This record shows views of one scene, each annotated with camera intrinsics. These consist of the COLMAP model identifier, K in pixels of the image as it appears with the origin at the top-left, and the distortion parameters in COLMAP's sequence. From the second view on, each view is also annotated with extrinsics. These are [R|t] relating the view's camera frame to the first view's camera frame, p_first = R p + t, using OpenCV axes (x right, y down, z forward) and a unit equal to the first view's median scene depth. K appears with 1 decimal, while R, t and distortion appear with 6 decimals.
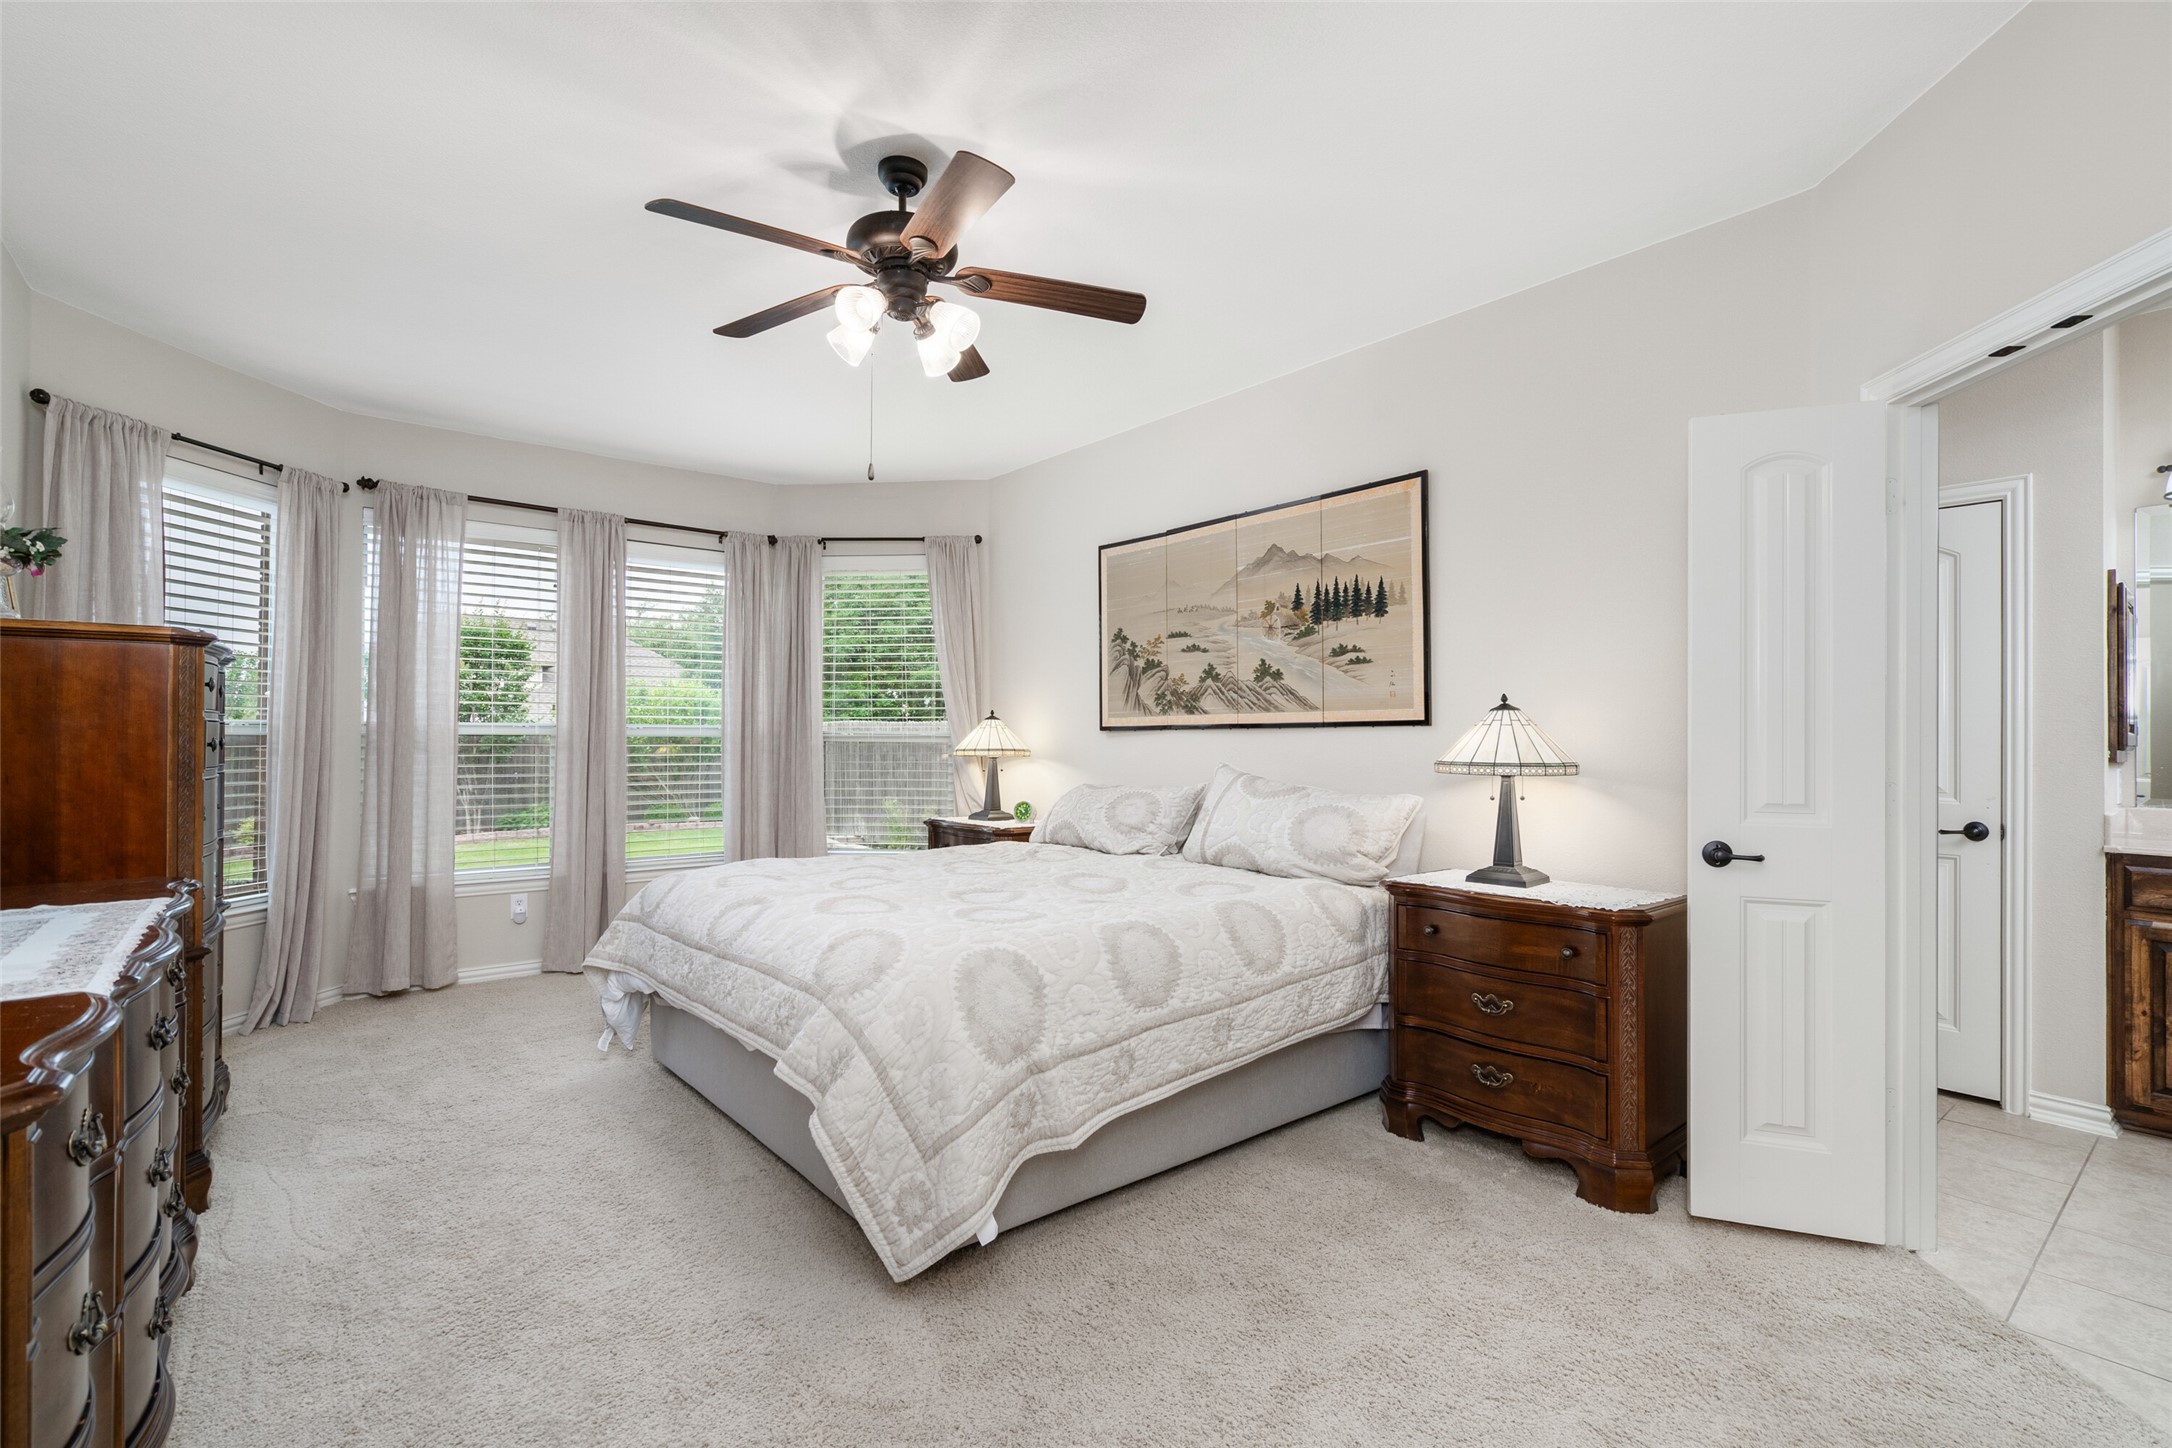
lens RADIAL K [[991.2, 0, 1087.7], [0, 991.2, 730.1], [0, 0, 1]] dist [-0.002060, 0.000804]
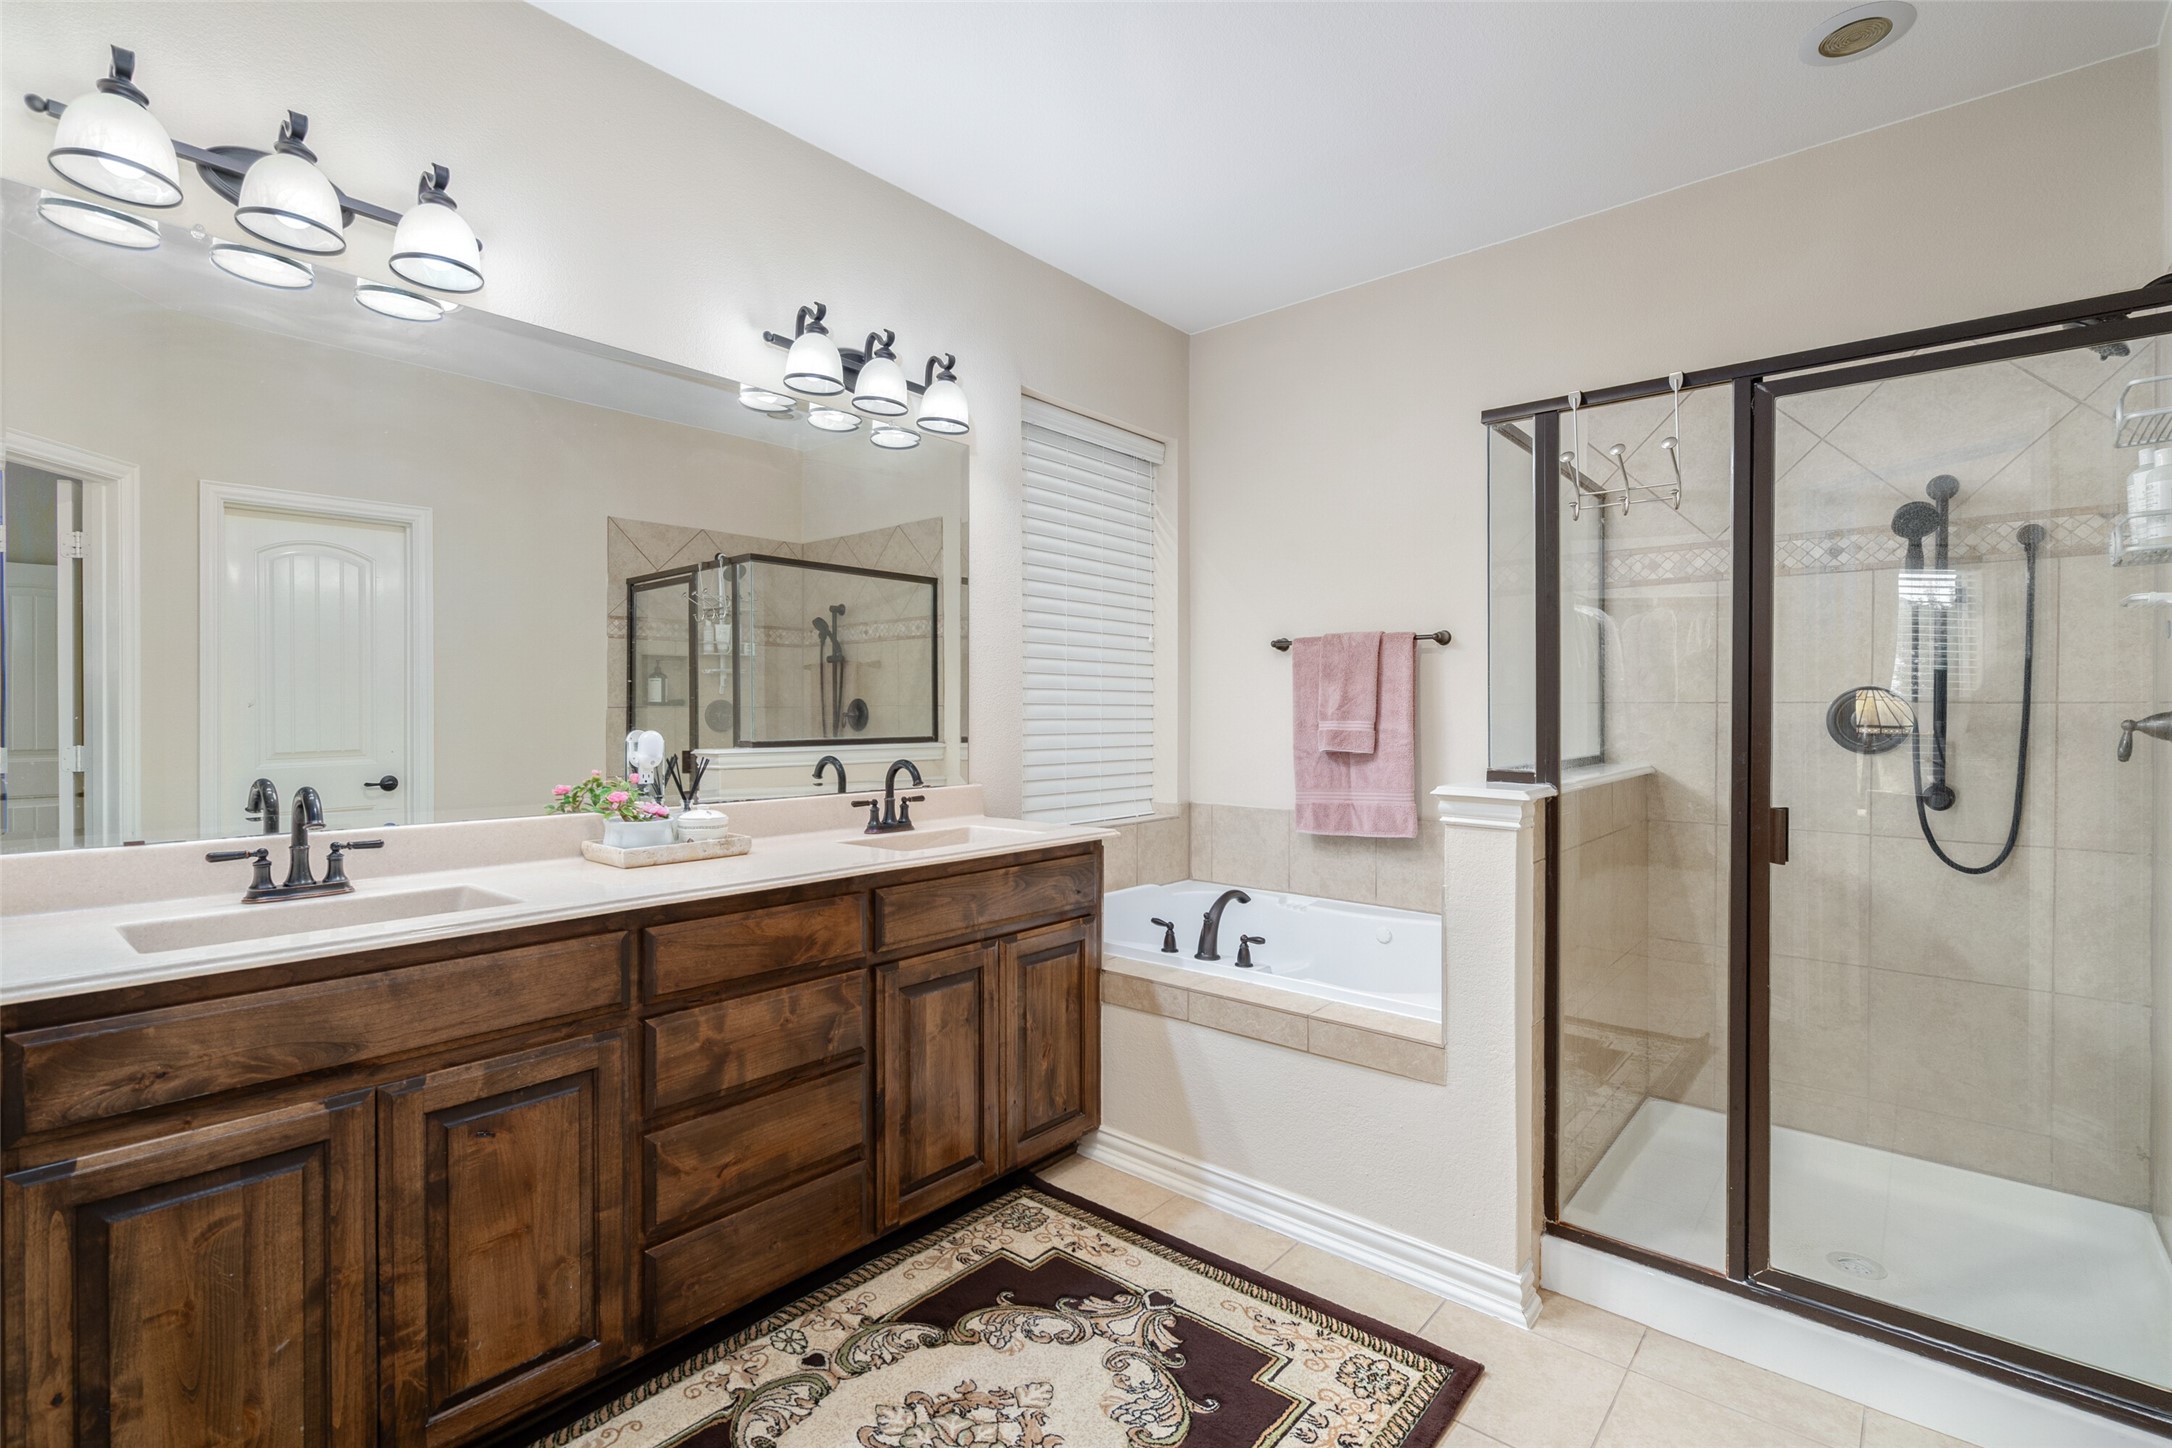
lens RADIAL K [[991.2, 0, 1089.0], [0, 991.2, 719.7], [0, 0, 1]] dist [-0.002060, 0.000804]
pose [[-0.162685, -0.013320, 0.986588, 0.616454], [-0.014821, 0.999829, 0.011055, 0.006989], [-0.986567, -0.012824, -0.162854, 0.662347]]
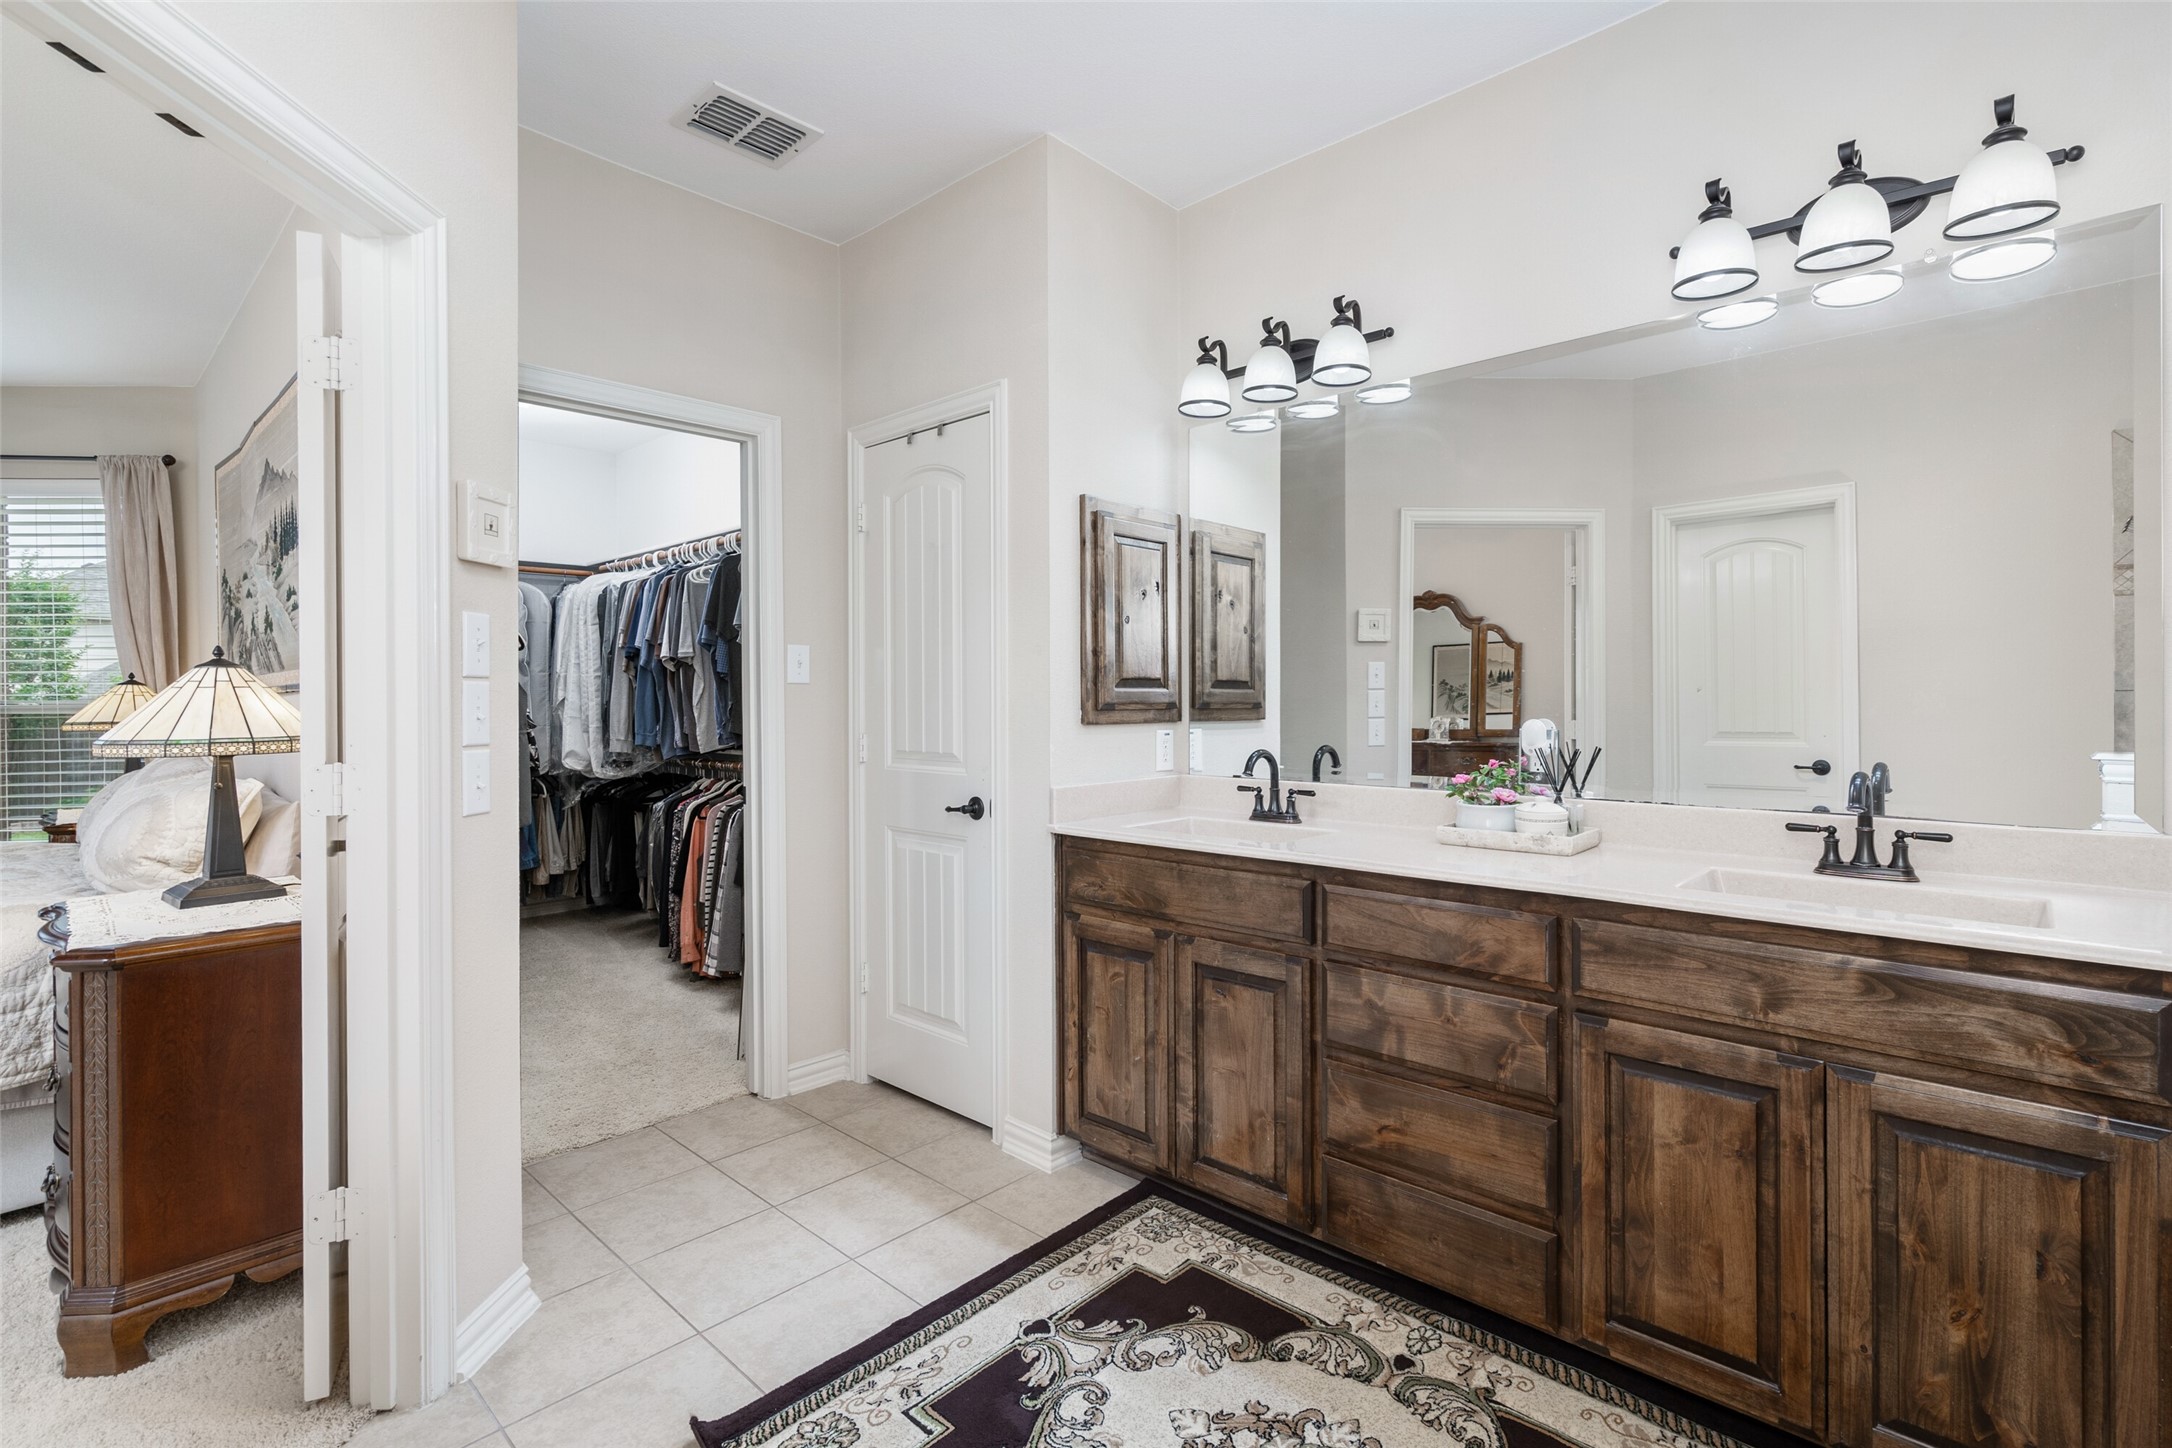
lens RADIAL K [[991.2, 0, 1095.6], [0, 991.2, 692.3], [0, 0, 1]] dist [-0.002060, 0.000804]
pose [[0.991624, -0.012409, 0.128563, 0.977261], [0.011364, 0.999896, 0.008861, -0.002187], [-0.128660, -0.007326, 0.991662, 0.166436]]
